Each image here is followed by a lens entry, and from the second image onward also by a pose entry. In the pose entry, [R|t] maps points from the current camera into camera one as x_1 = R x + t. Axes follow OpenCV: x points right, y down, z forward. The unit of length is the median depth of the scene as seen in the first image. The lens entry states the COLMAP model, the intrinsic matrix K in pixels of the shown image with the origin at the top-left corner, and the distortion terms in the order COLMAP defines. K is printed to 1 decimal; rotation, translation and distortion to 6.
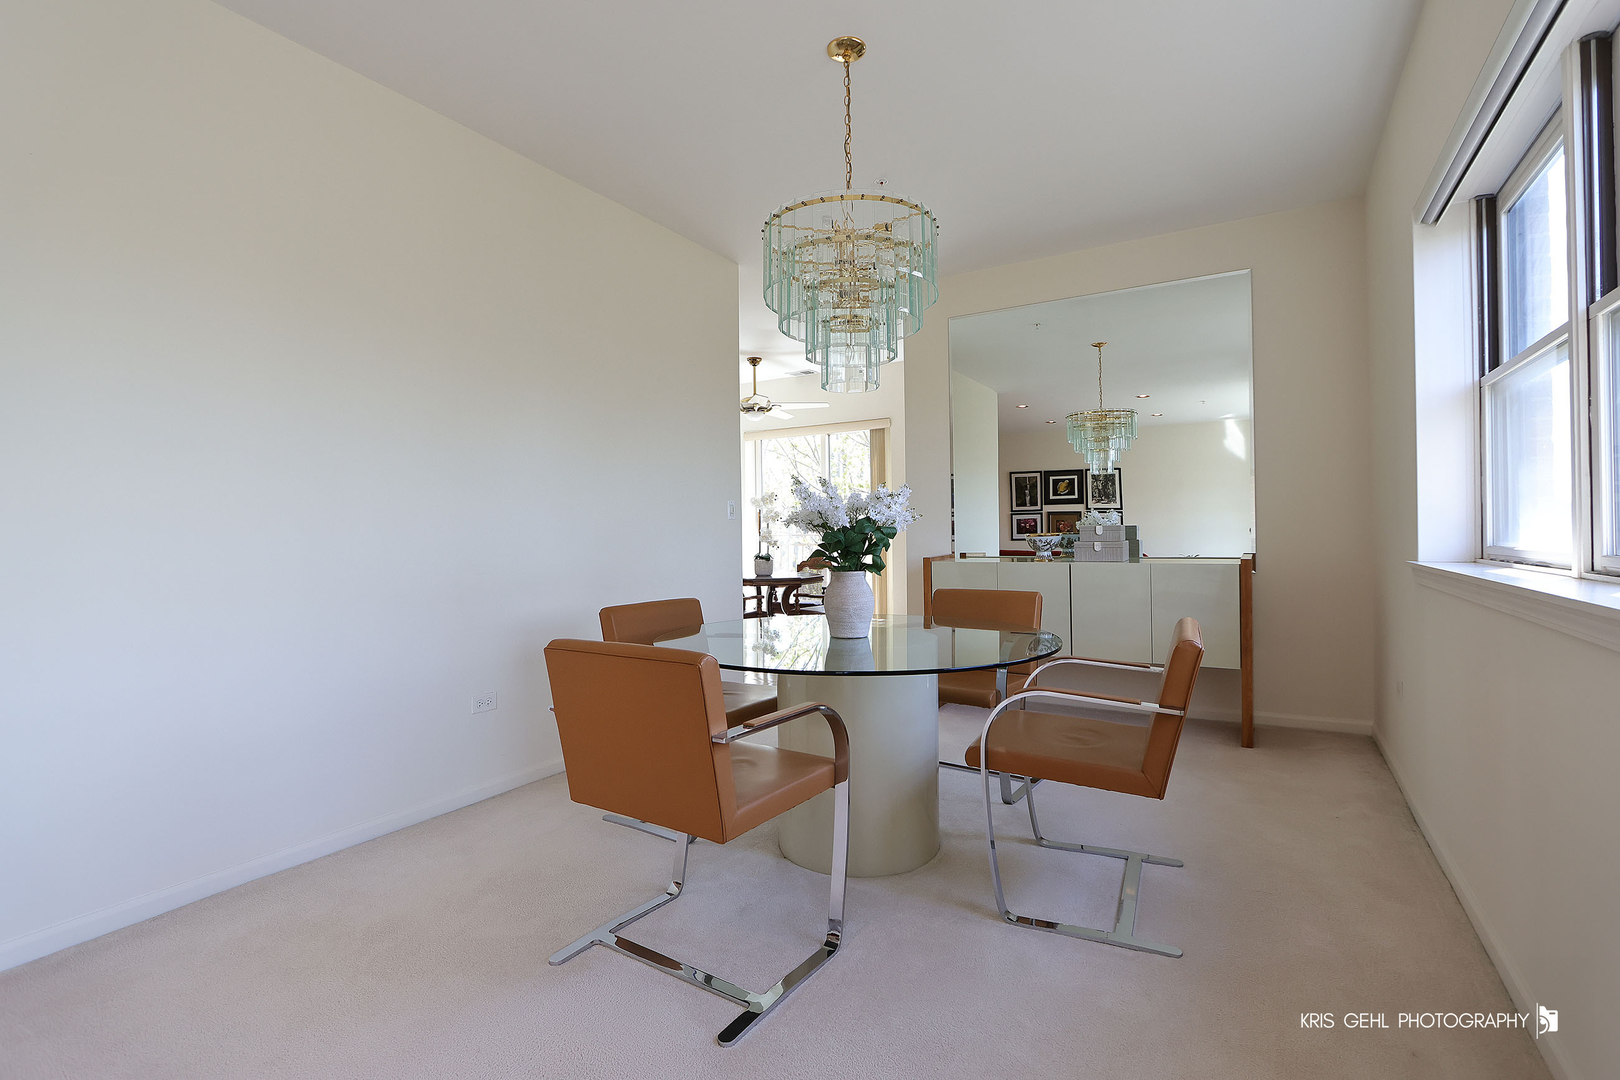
lens RADIAL K [[747.1, 0, 810.0], [0, 747.1, 540.0], [0, 0, 1]] dist [0.019331, -0.000083]
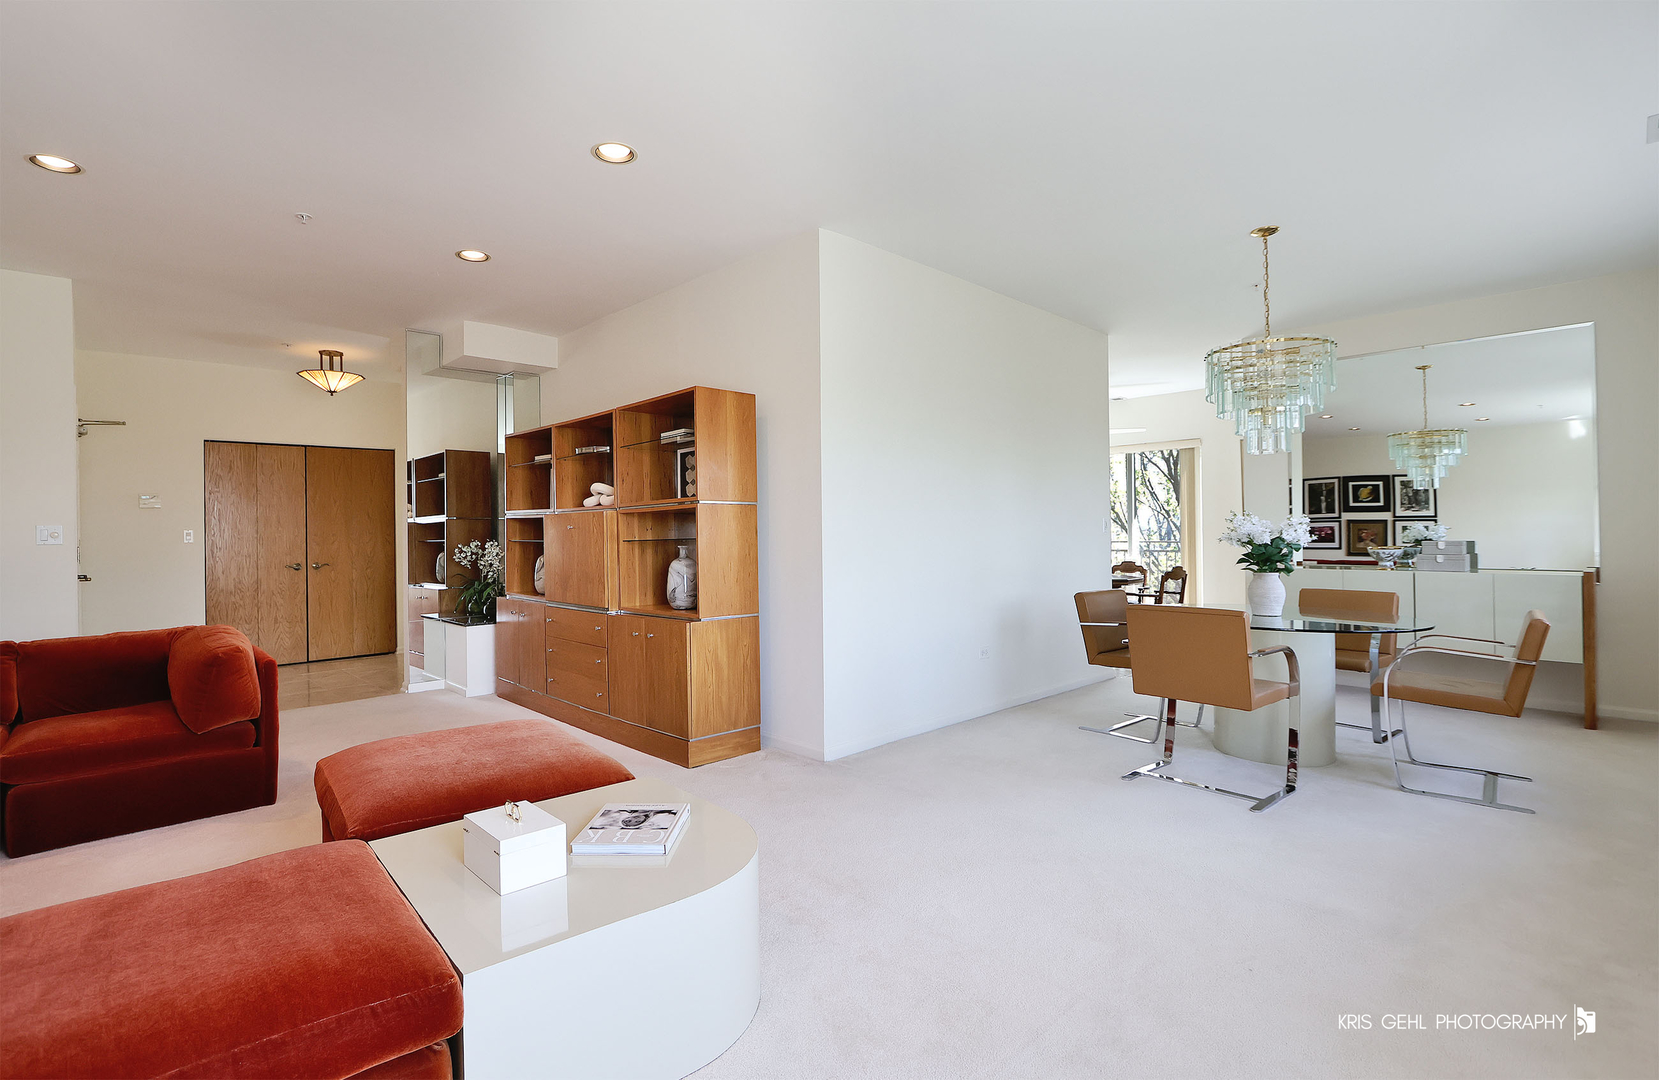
lens RADIAL K [[778.7, 0, 820.1], [0, 778.7, 524.5], [0, 0, 1]] dist [-0.002134, 0.001425]
pose [[0.965277, 0.009628, -0.261051, -0.238504], [-0.015137, 0.999703, -0.019101, -0.006853], [0.260790, 0.022390, 0.965136, -0.441203]]
